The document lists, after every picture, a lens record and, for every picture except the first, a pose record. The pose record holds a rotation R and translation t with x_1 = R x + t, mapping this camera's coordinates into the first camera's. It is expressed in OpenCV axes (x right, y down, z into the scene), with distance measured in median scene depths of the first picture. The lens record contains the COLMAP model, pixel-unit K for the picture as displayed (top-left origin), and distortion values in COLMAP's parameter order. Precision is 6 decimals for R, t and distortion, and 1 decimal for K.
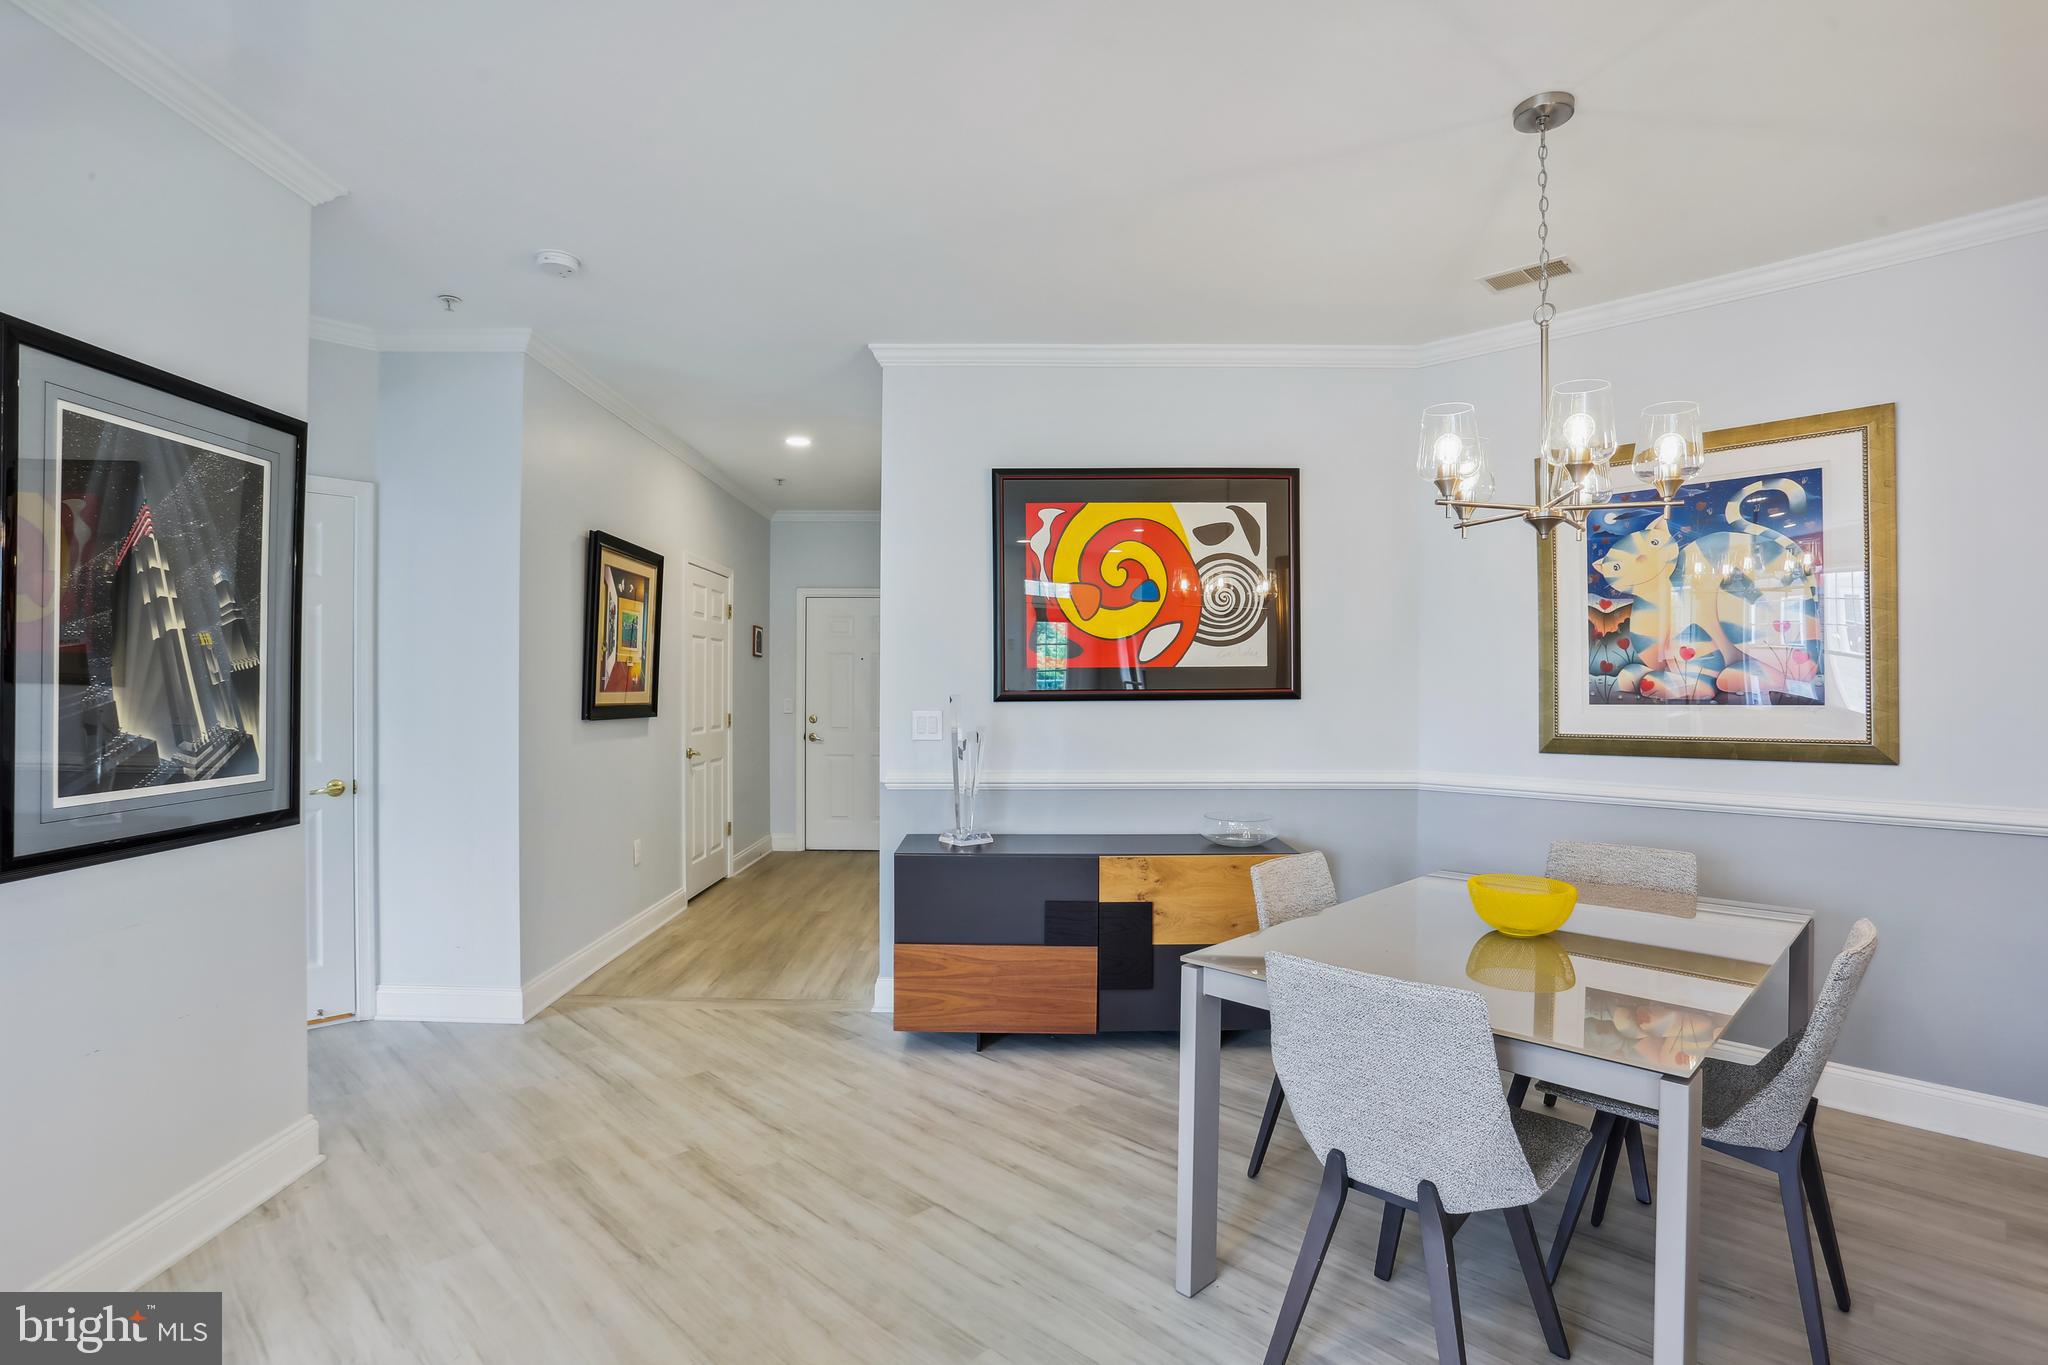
lens RADIAL K [[1005.3, 0, 1015.4], [0, 1005.3, 687.7], [0, 0, 1]] dist [-0.061262, 0.023700]
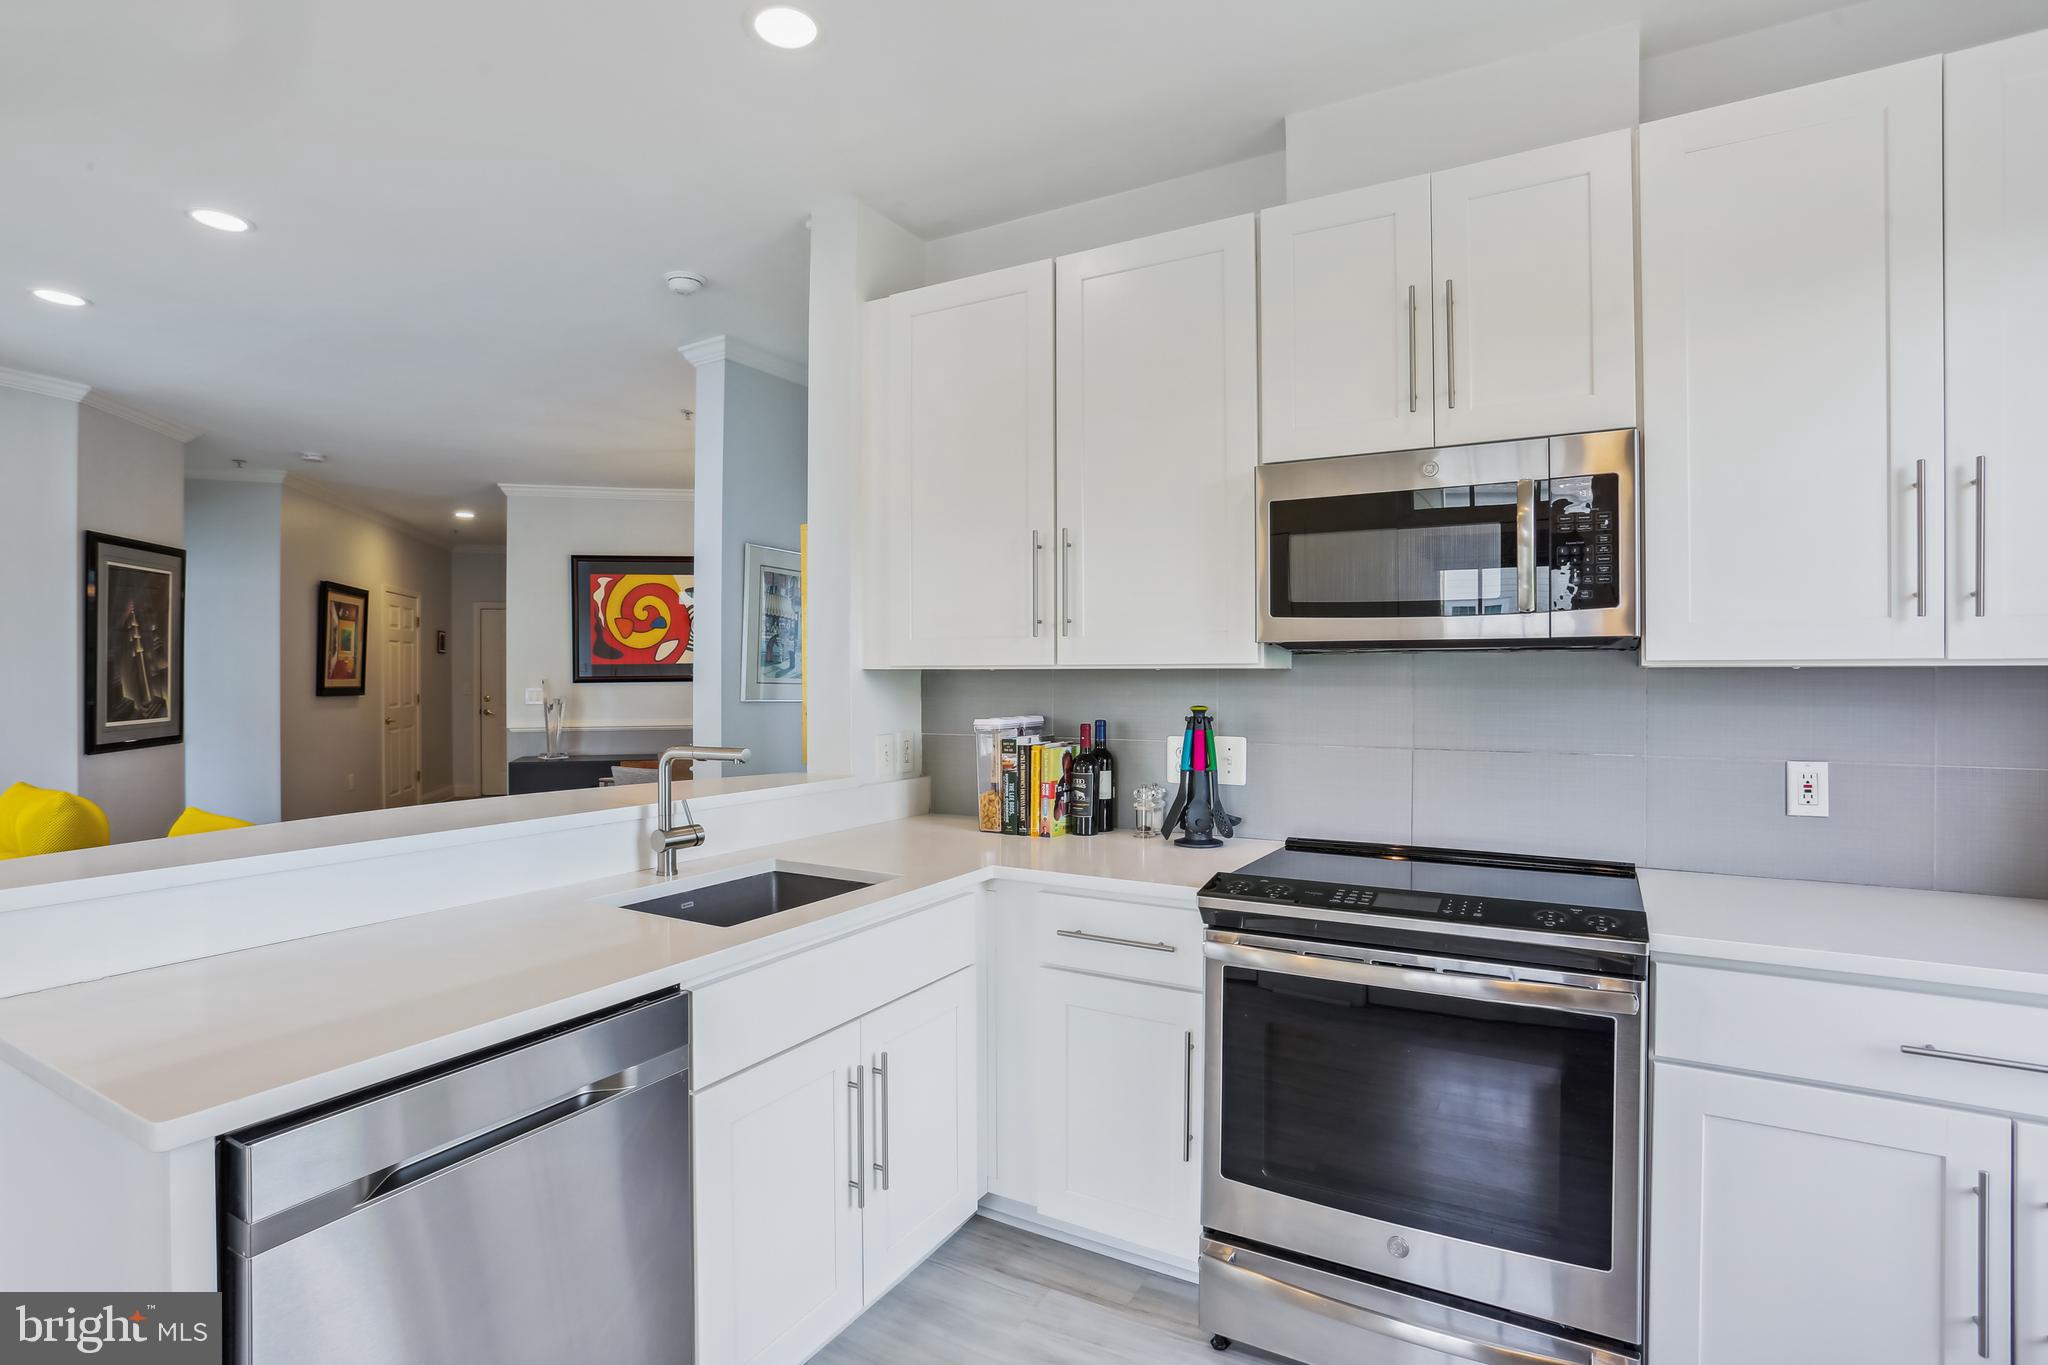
lens RADIAL K [[1005.3, 0, 1020.0], [0, 1005.3, 677.6], [0, 0, 1]] dist [-0.061262, 0.023700]
pose [[0.966039, -0.006194, 0.258321, 0.326466], [0.004811, 0.999971, 0.005985, -0.002620], [-0.258350, -0.004539, 0.966041, -1.046300]]
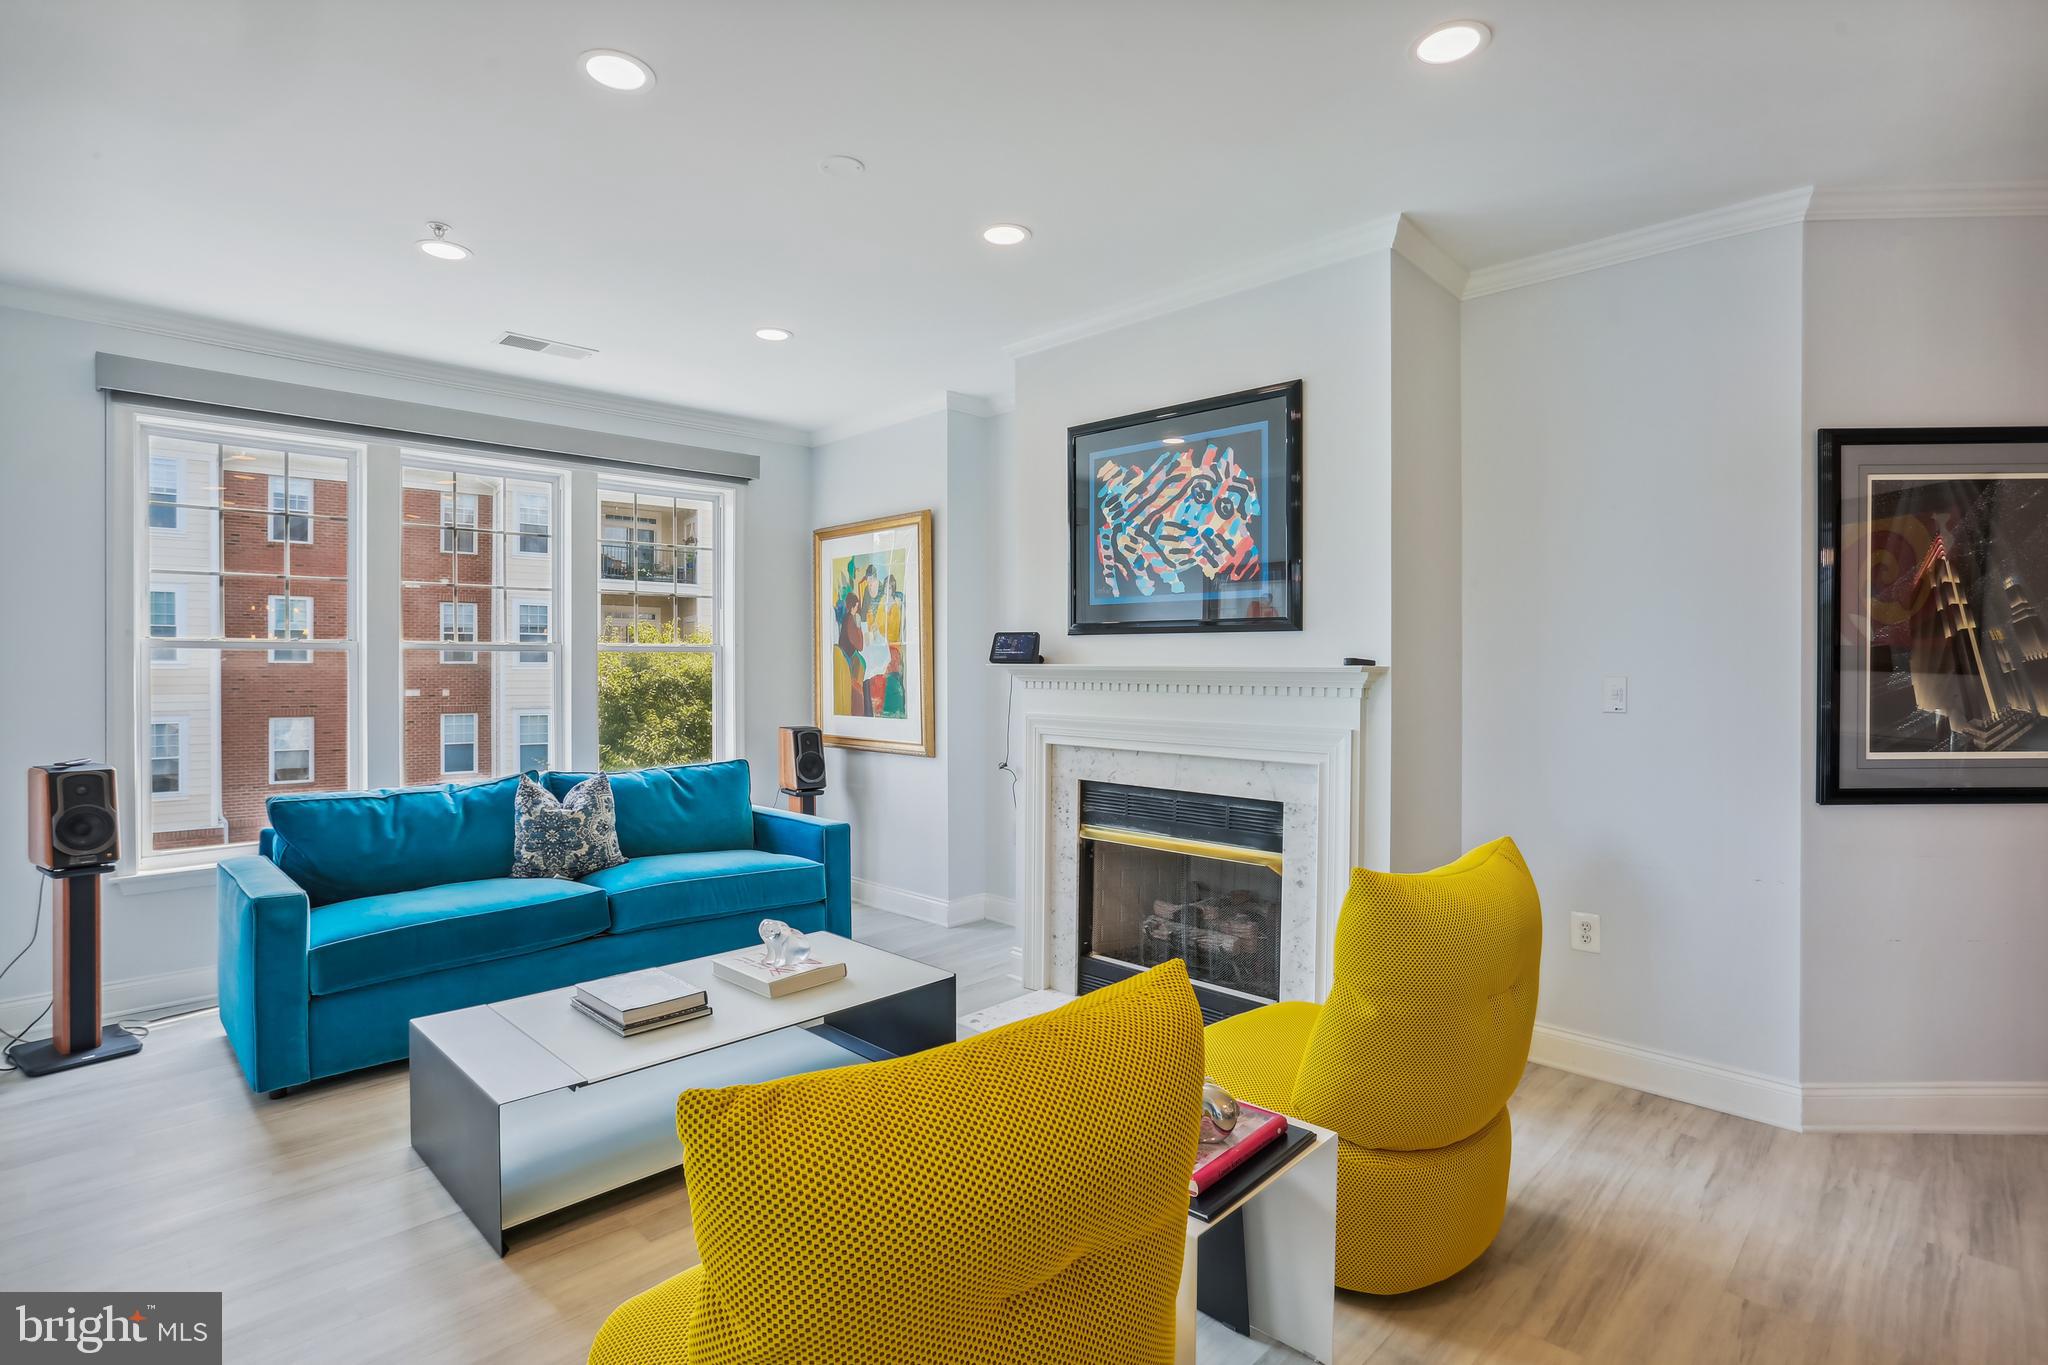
lens RADIAL K [[1005.3, 0, 997.5], [0, 1005.3, 675.2], [0, 0, 1]] dist [-0.061262, 0.023700]
pose [[-0.014324, -0.001655, -0.999896, 0.246163], [0.000137, 0.999999, -0.001657, 0.000960], [0.999897, -0.000160, -0.014324, -0.143371]]
